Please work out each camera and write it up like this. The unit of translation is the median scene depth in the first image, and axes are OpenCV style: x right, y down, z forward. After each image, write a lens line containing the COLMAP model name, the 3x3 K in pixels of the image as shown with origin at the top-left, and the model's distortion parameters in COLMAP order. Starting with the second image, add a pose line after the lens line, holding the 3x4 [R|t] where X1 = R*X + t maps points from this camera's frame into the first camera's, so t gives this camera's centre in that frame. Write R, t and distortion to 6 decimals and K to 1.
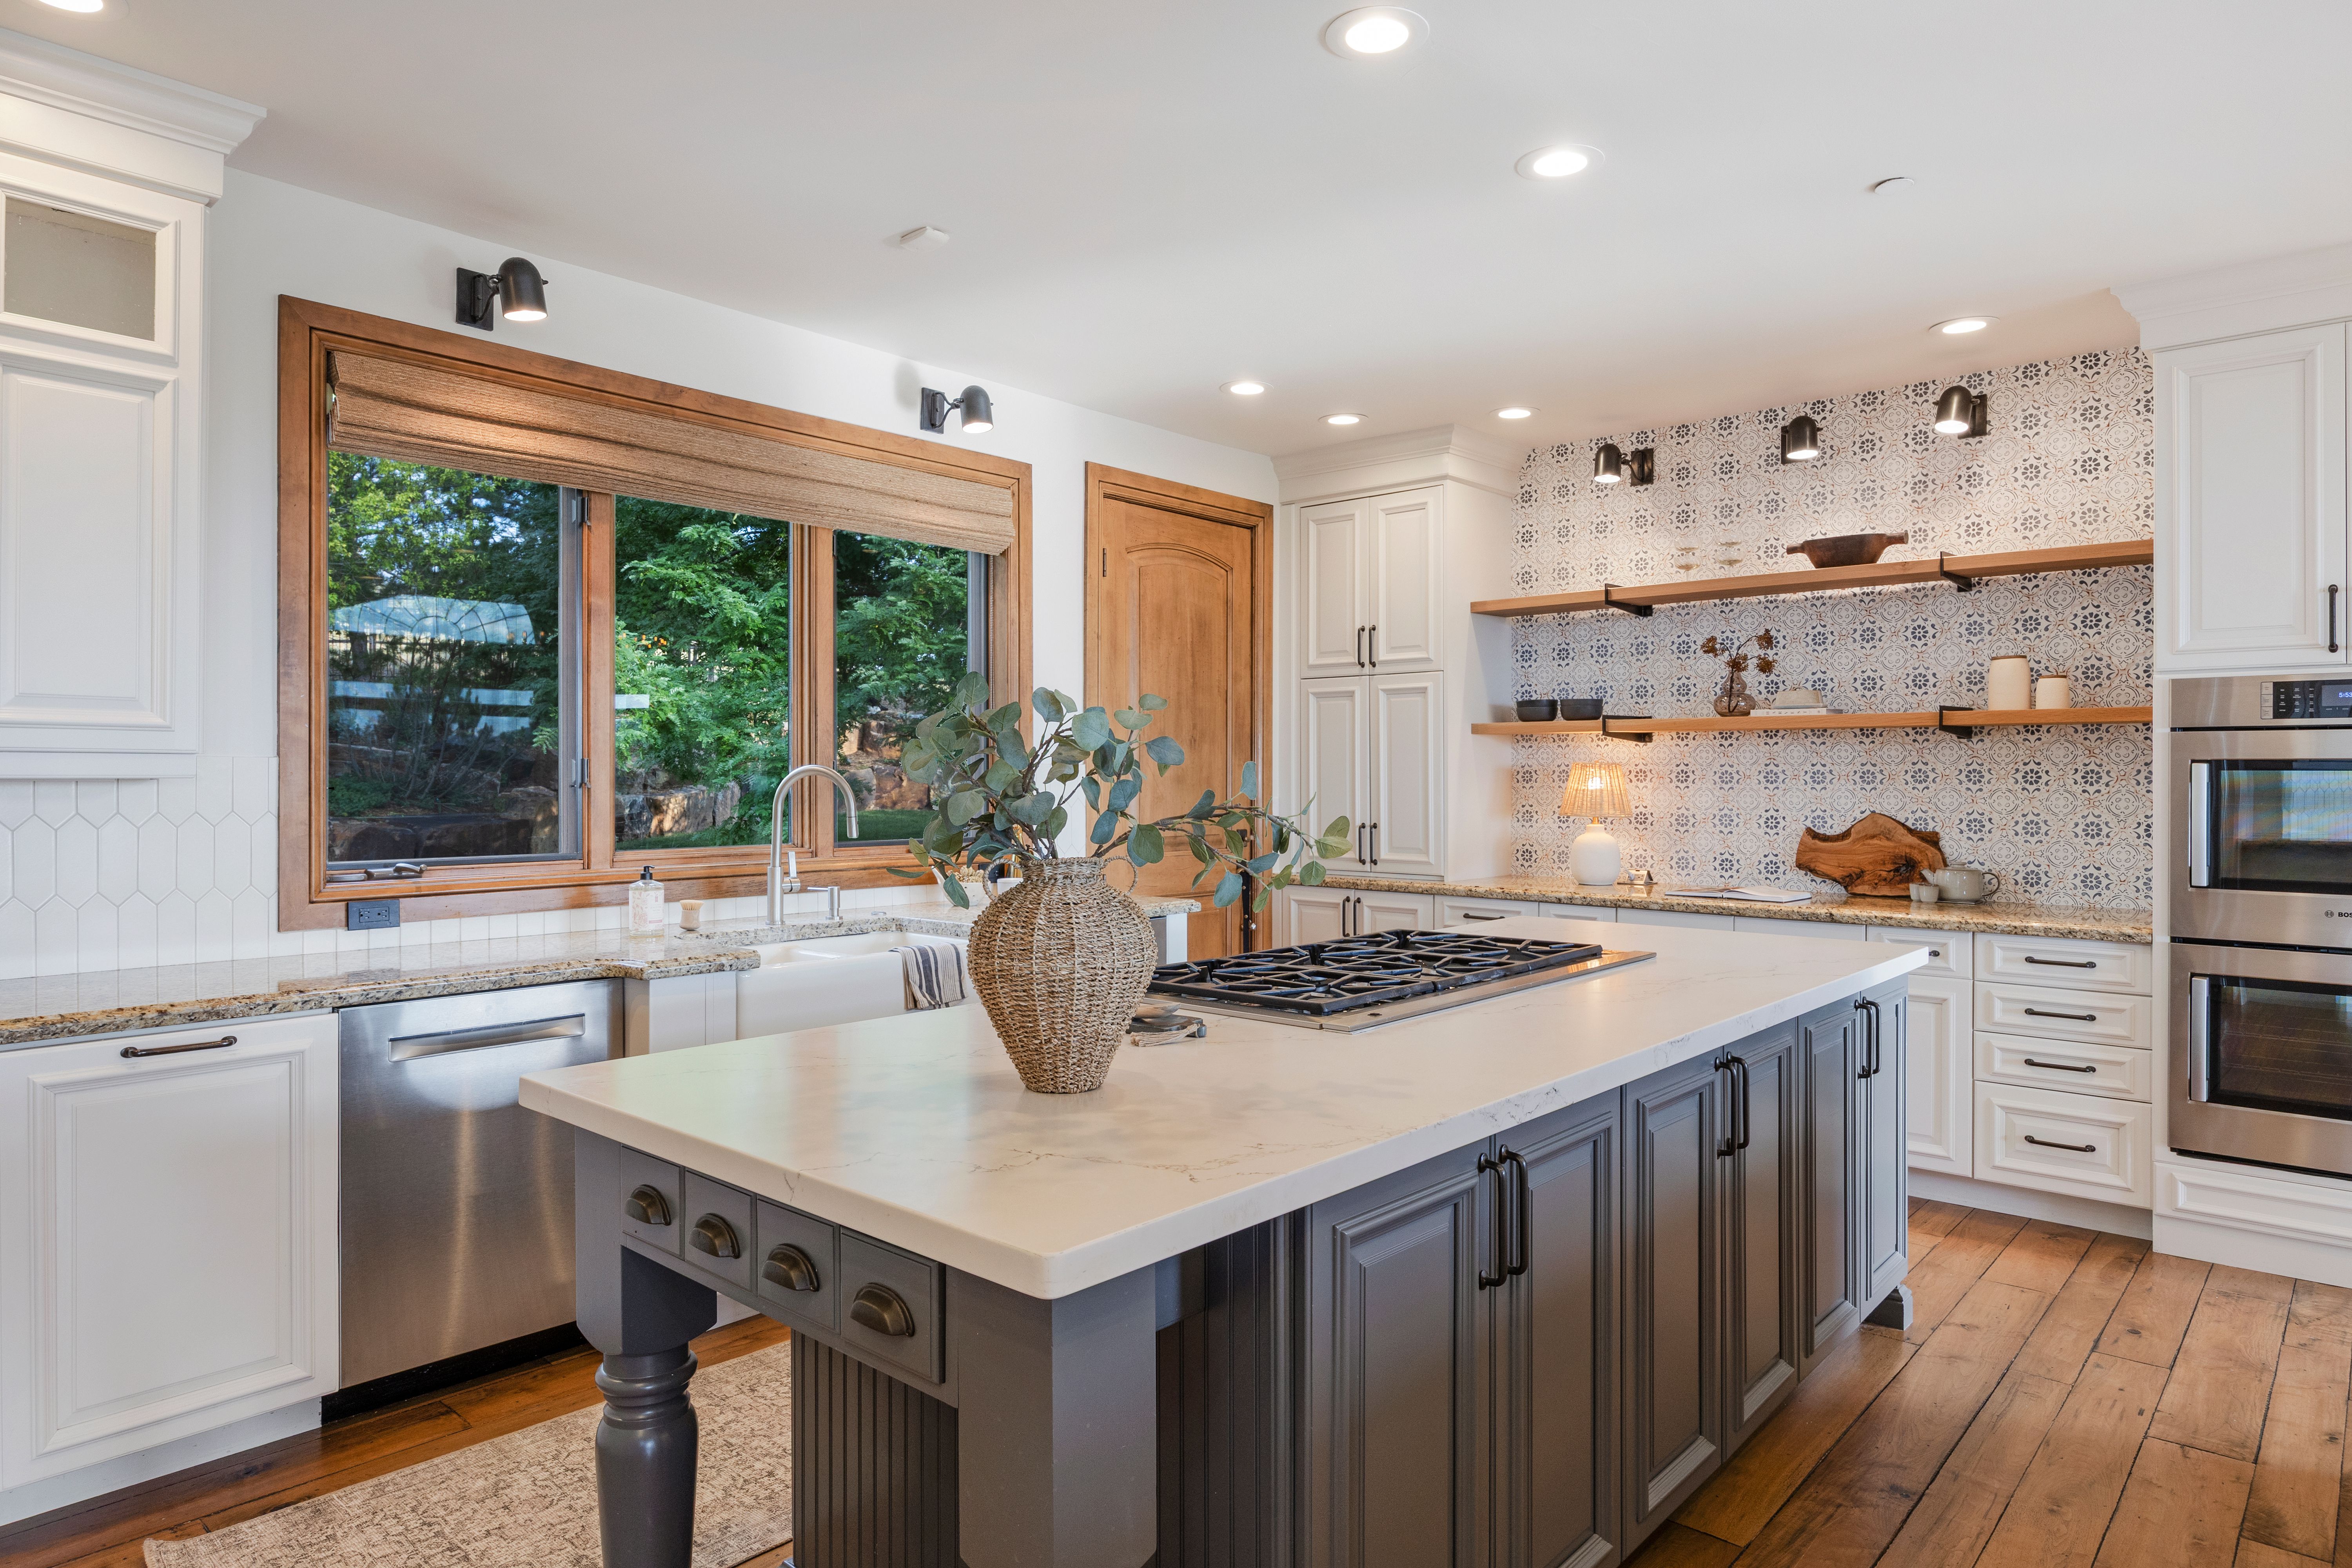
lens RADIAL K [[1357.0, 0, 1176.0], [0, 1357.0, 784.0], [0, 0, 1]] dist [-0.007046, -0.002309]
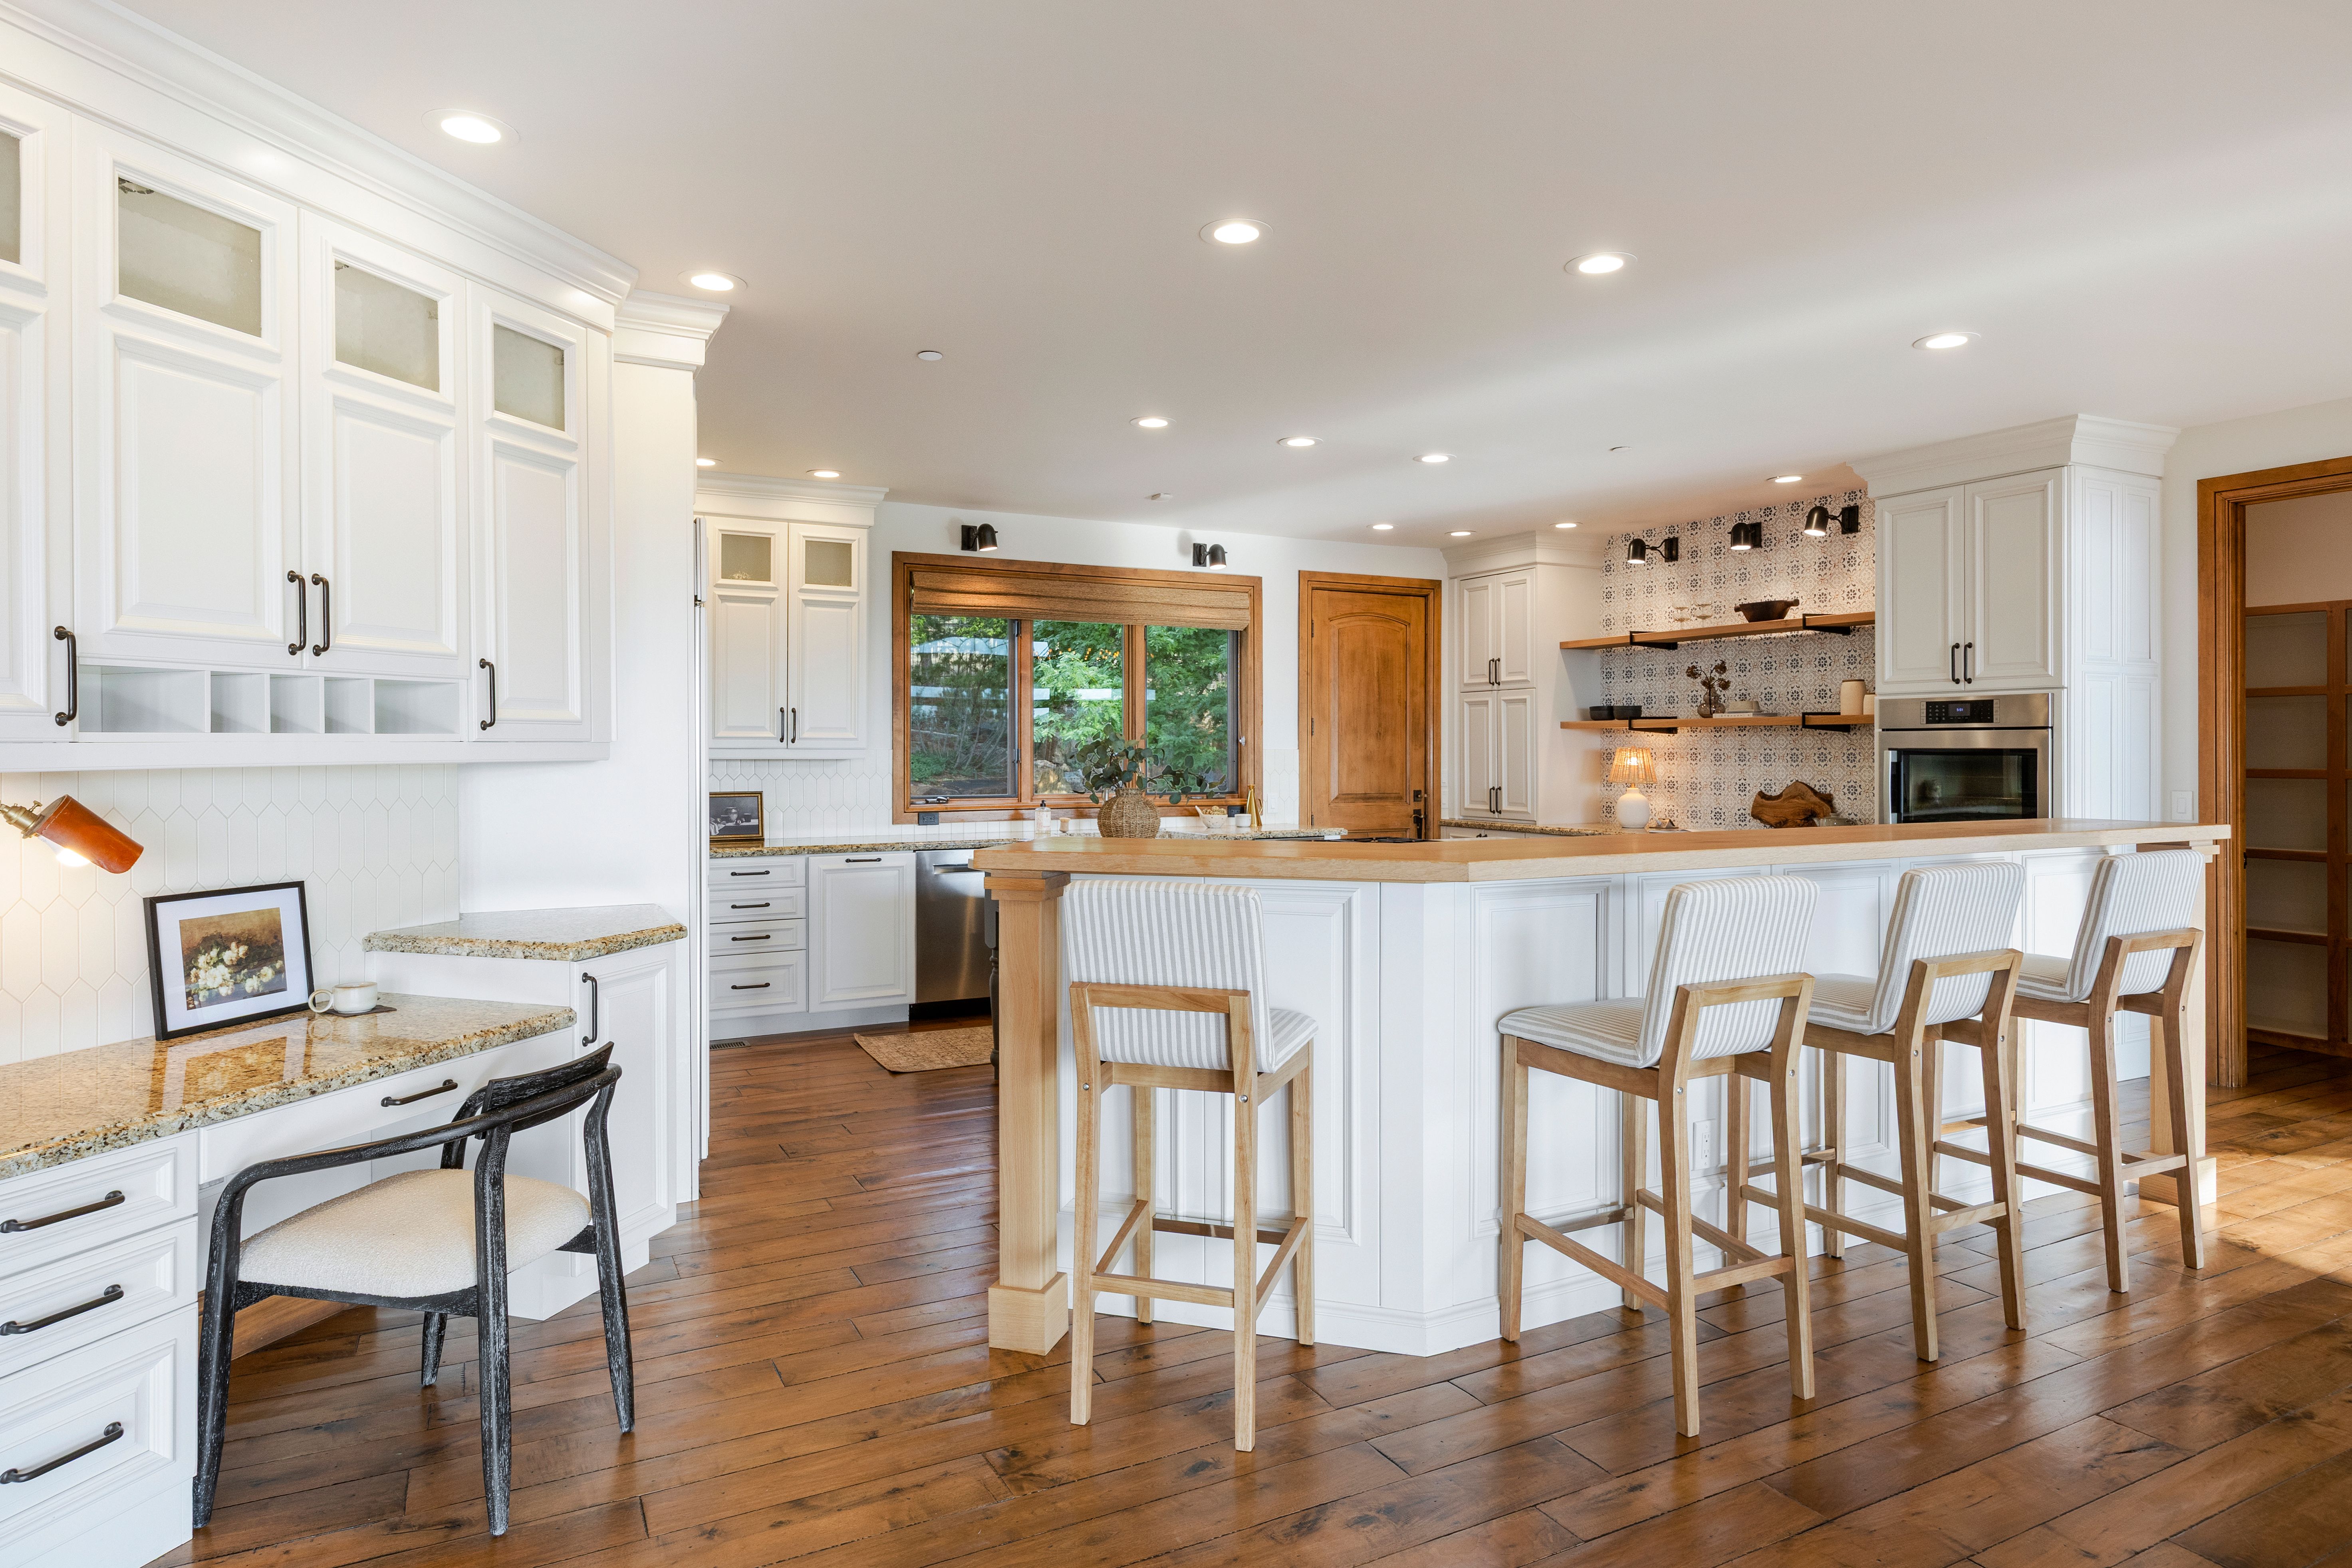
lens RADIAL K [[1347.0, 0, 1175.6], [0, 1347.0, 761.6], [0, 0, 1]] dist [0.001486, 0.000823]
pose [[0.935662, 0.002126, -0.352892, 0.382940], [-0.001071, 0.999994, 0.003184, -0.004457], [0.352896, -0.002601, 0.935659, -0.625986]]
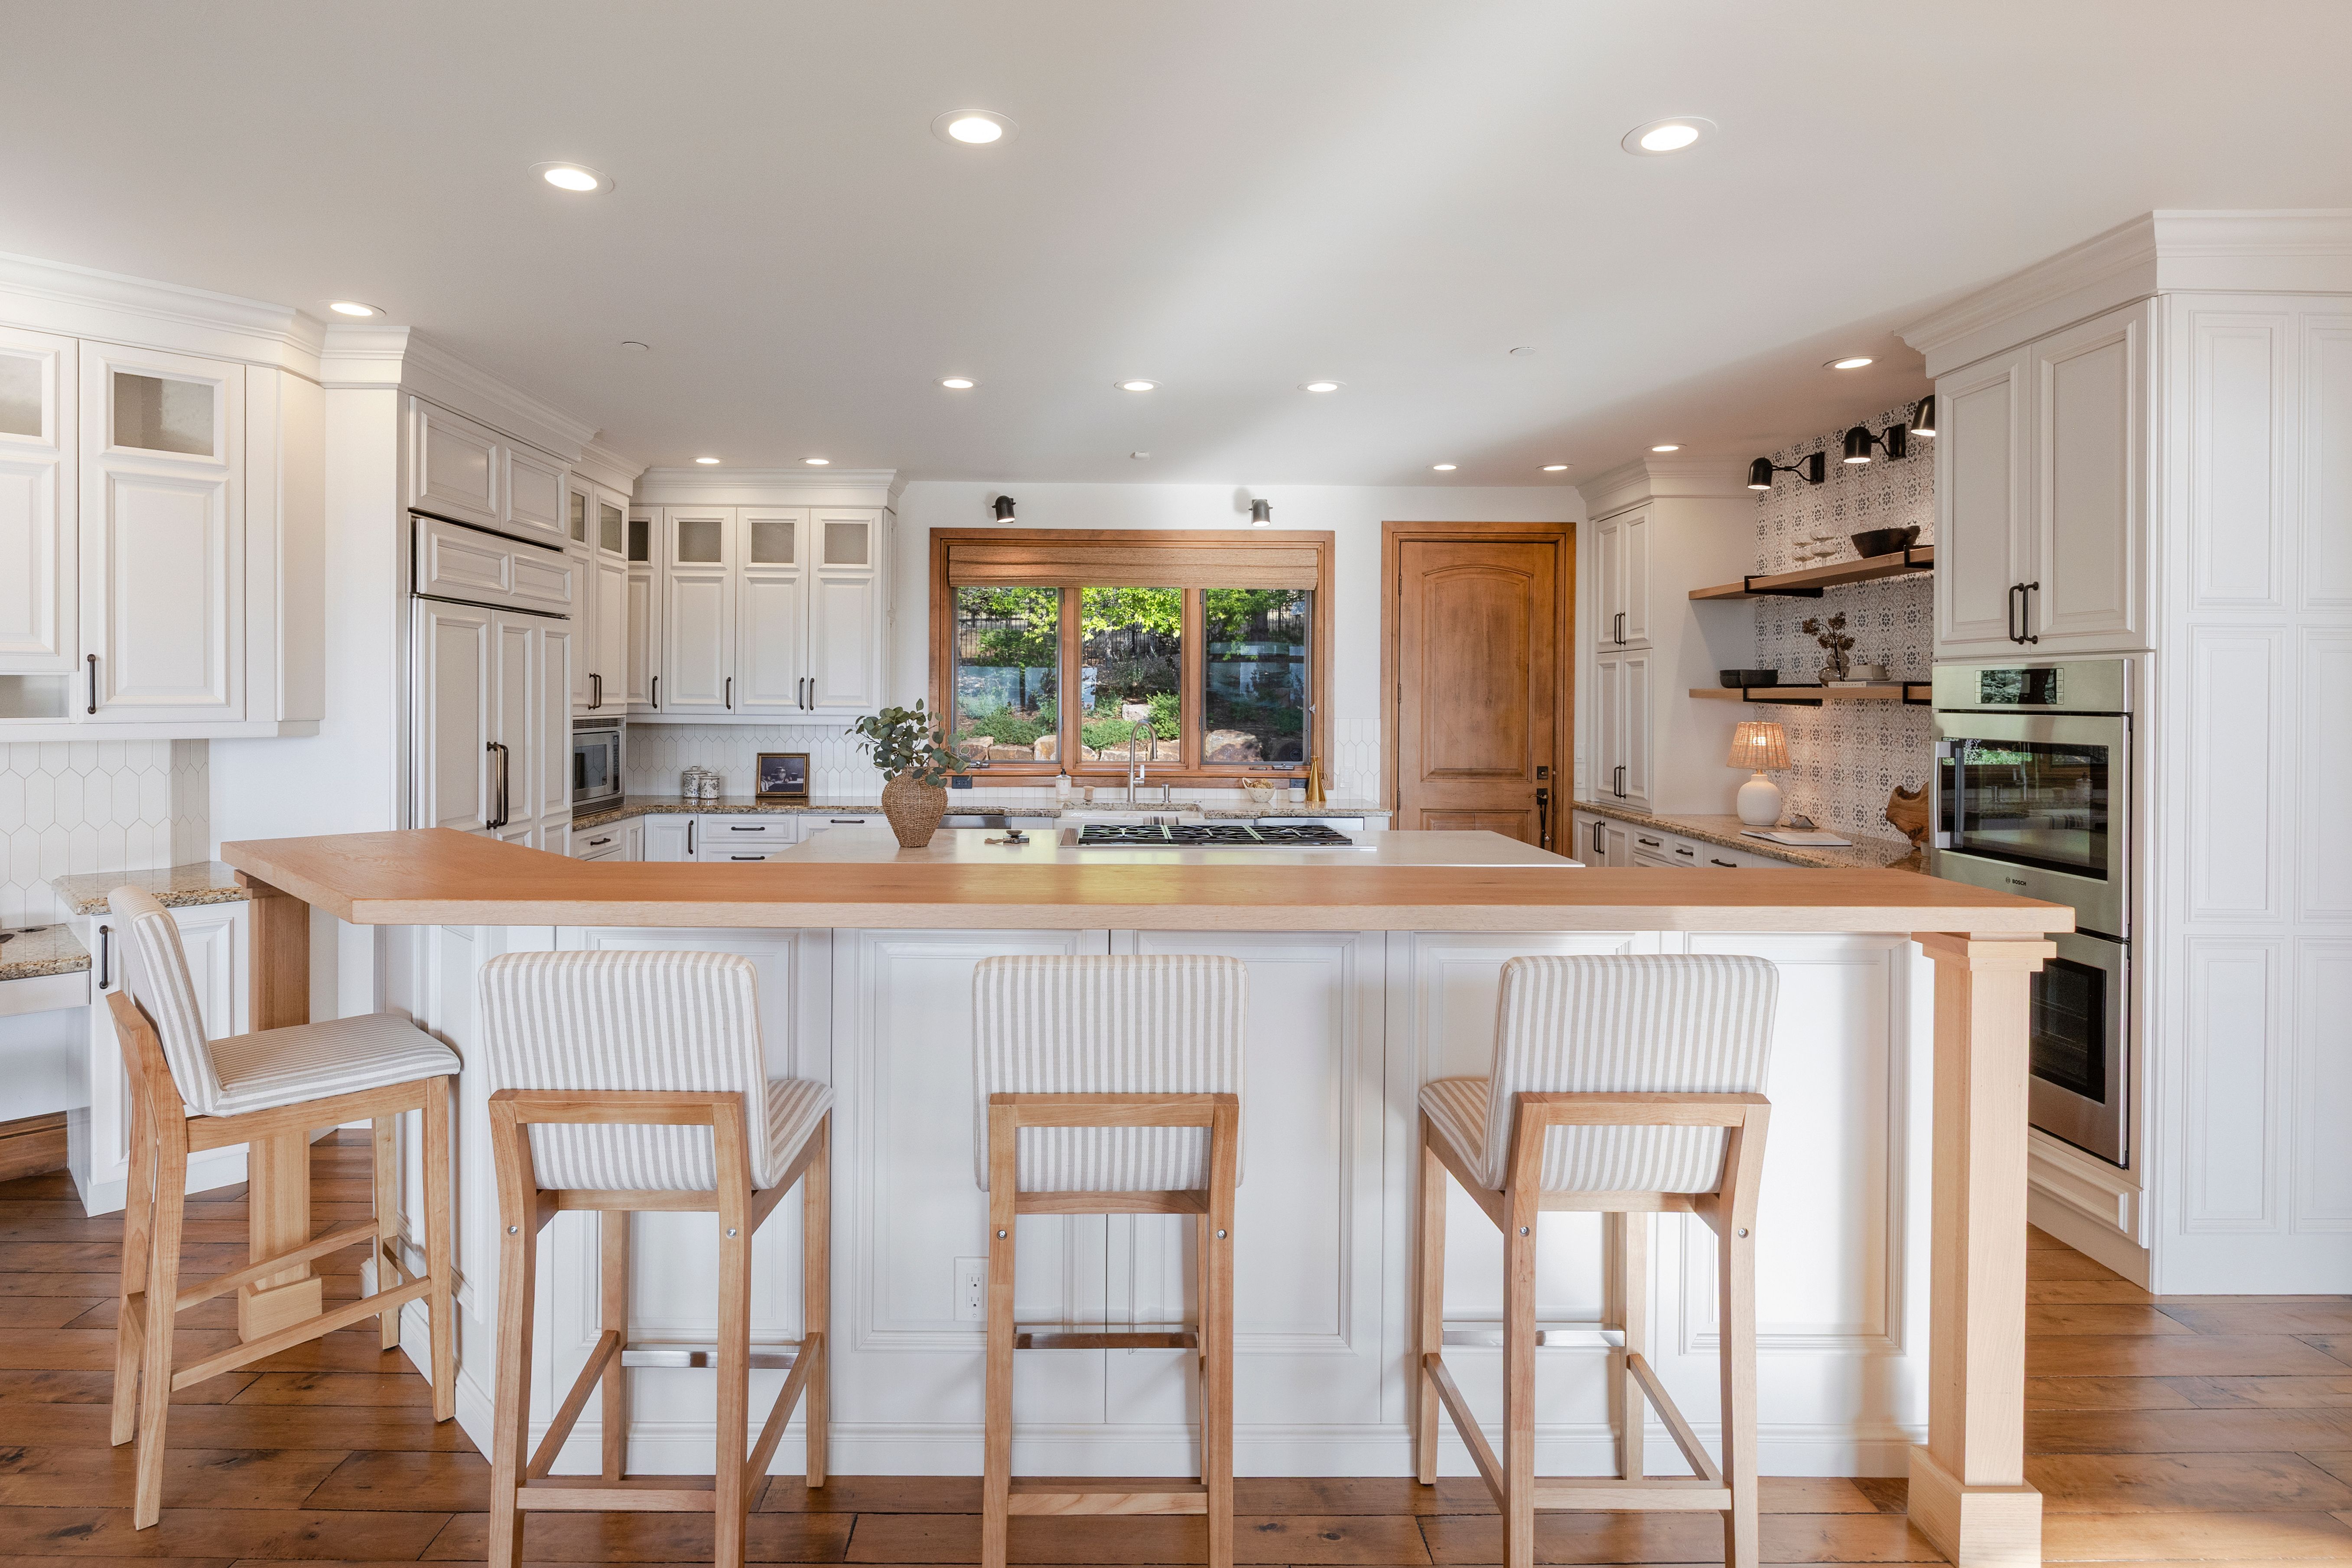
lens RADIAL K [[1236.8, 0, 1140.1], [0, 1236.8, 710.1], [0, 0, 1]] dist [-0.016332, -0.000734]
pose [[0.676168, 0.011161, -0.736663, 0.781634], [-0.009494, 0.999934, 0.006436, -0.030536], [0.736687, 0.002643, 0.676229, -0.147483]]
